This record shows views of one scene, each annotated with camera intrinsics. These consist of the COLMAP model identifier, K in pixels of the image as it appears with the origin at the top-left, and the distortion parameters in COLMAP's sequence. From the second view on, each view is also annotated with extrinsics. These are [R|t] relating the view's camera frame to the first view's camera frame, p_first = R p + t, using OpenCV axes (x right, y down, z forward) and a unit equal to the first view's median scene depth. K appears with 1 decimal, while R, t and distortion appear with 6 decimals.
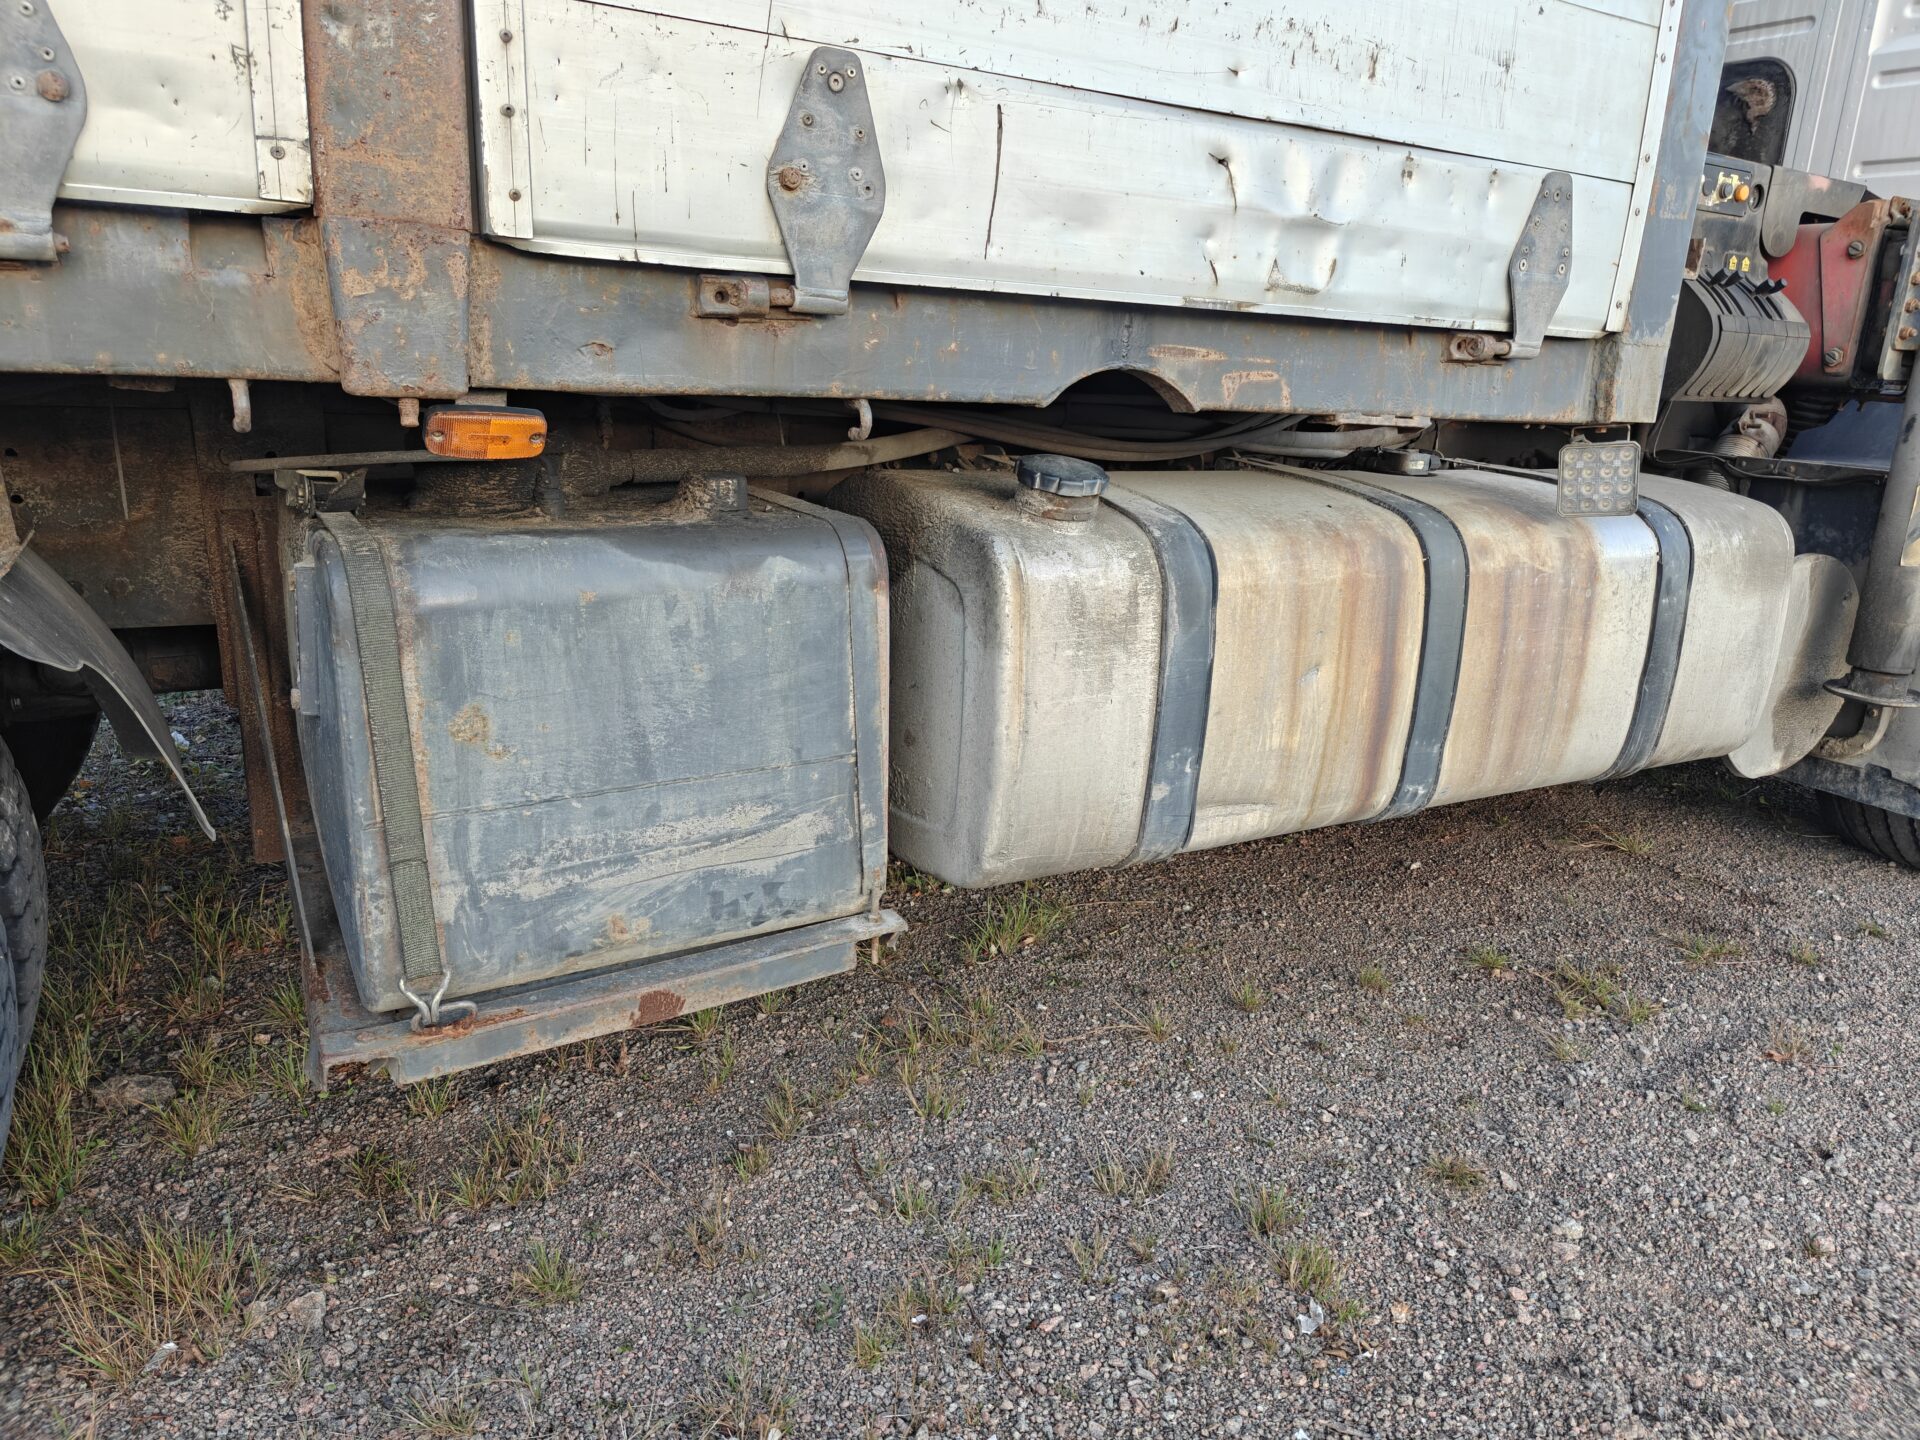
lens RADIAL K [[1305.2, 0, 960.0], [0, 1305.2, 720.0], [0, 0, 1]] dist [0.028049, 0.002020]
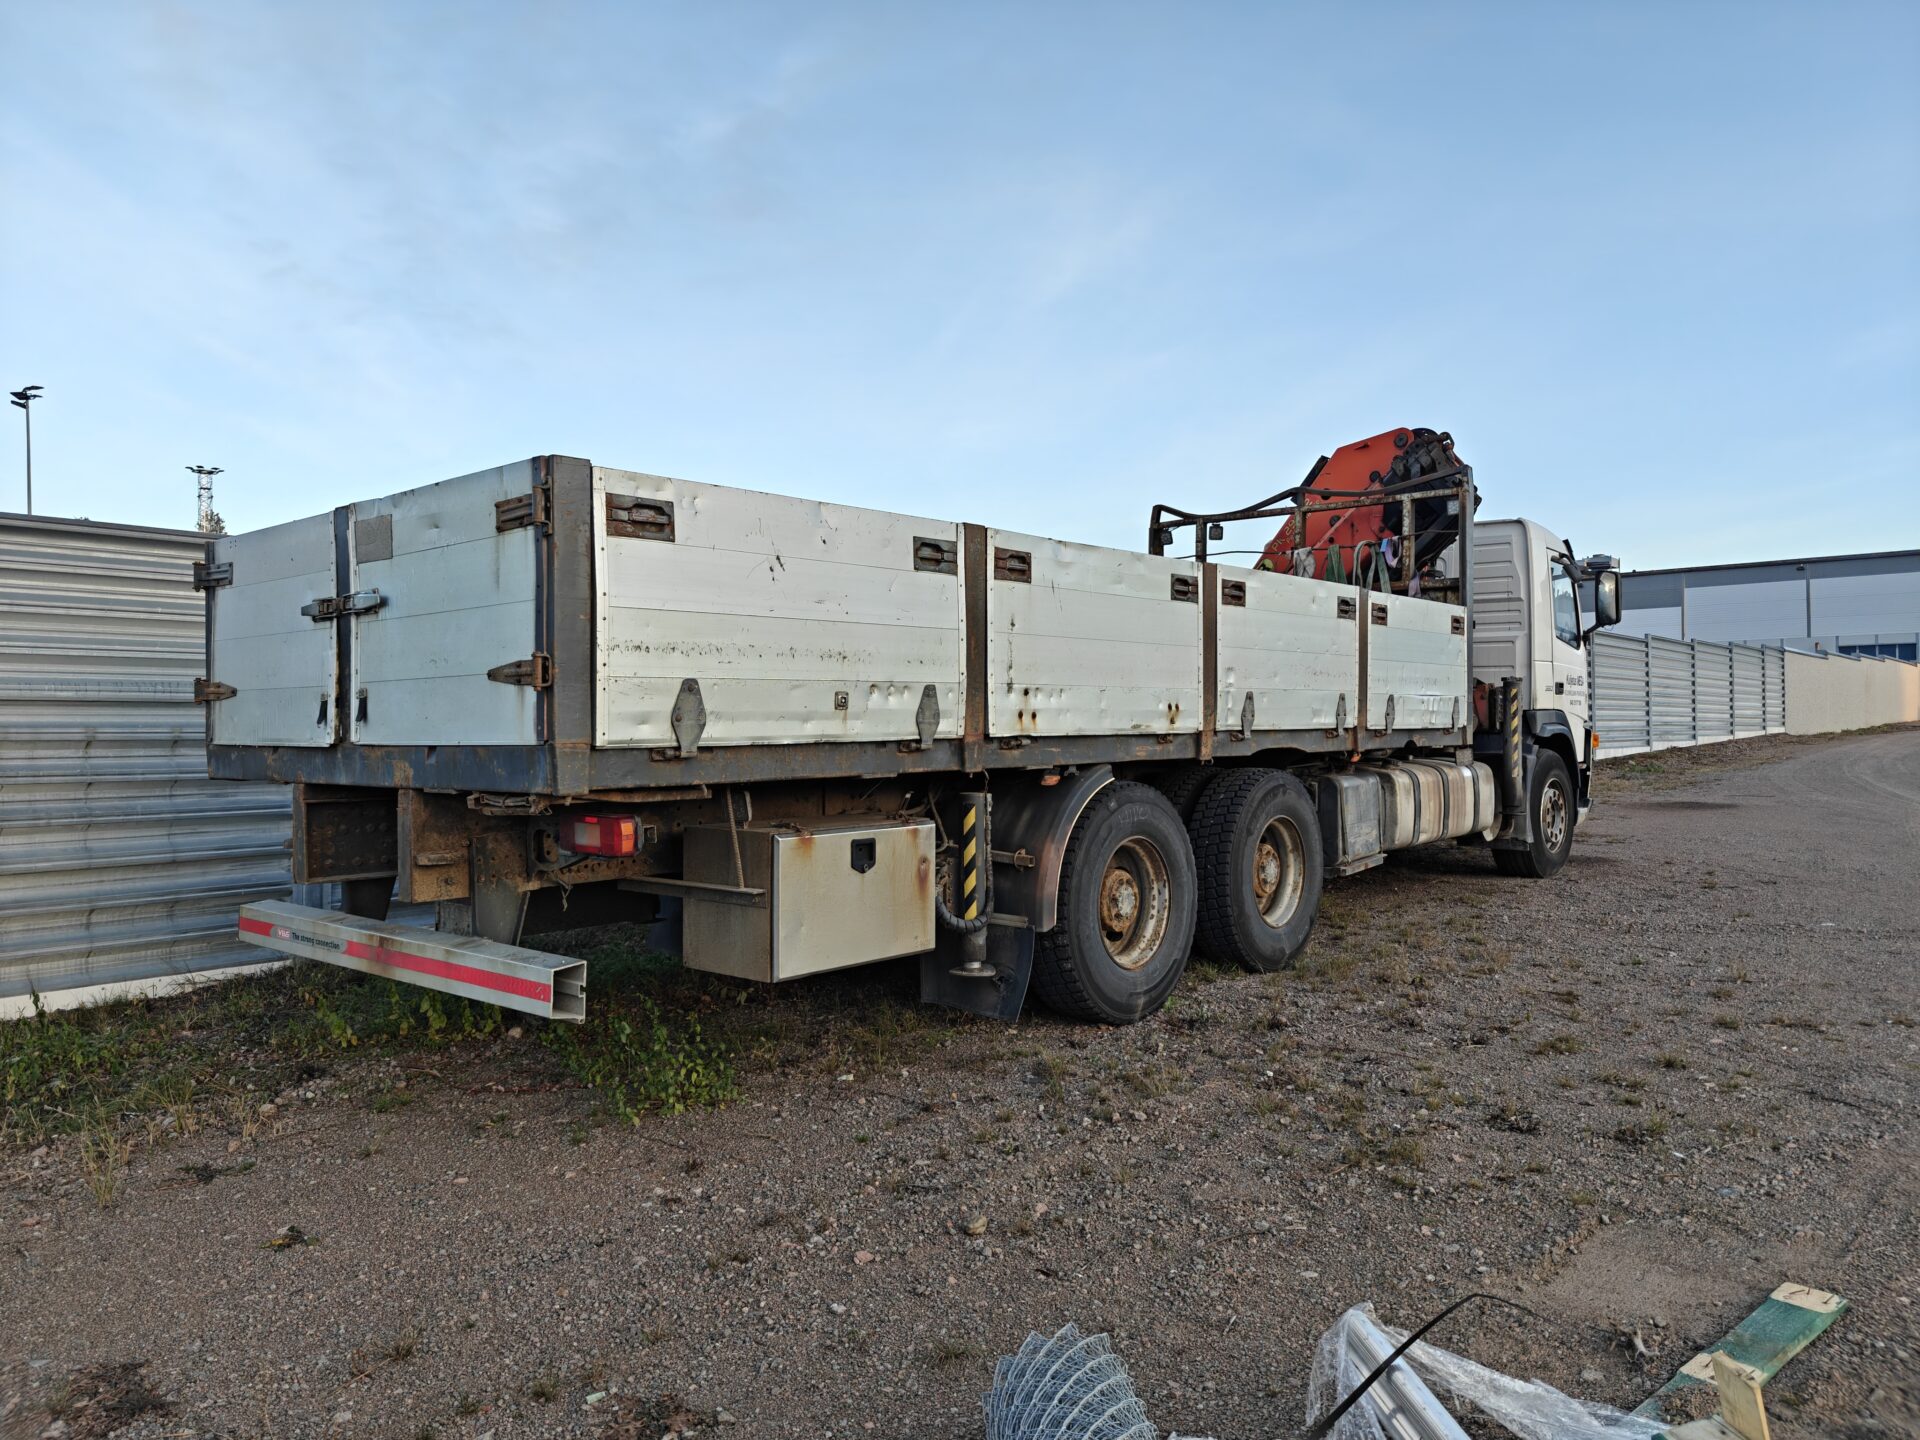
lens RADIAL K [[1318.1, 0, 933.2], [0, 1318.1, 701.5], [0, 0, 1]] dist [0.021632, -0.002435]
pose [[0.948366, -0.036947, 0.315020, -3.295127], [0.115813, 0.964954, -0.235480, 0.598699], [-0.295280, 0.259804, 0.919408, -3.287970]]
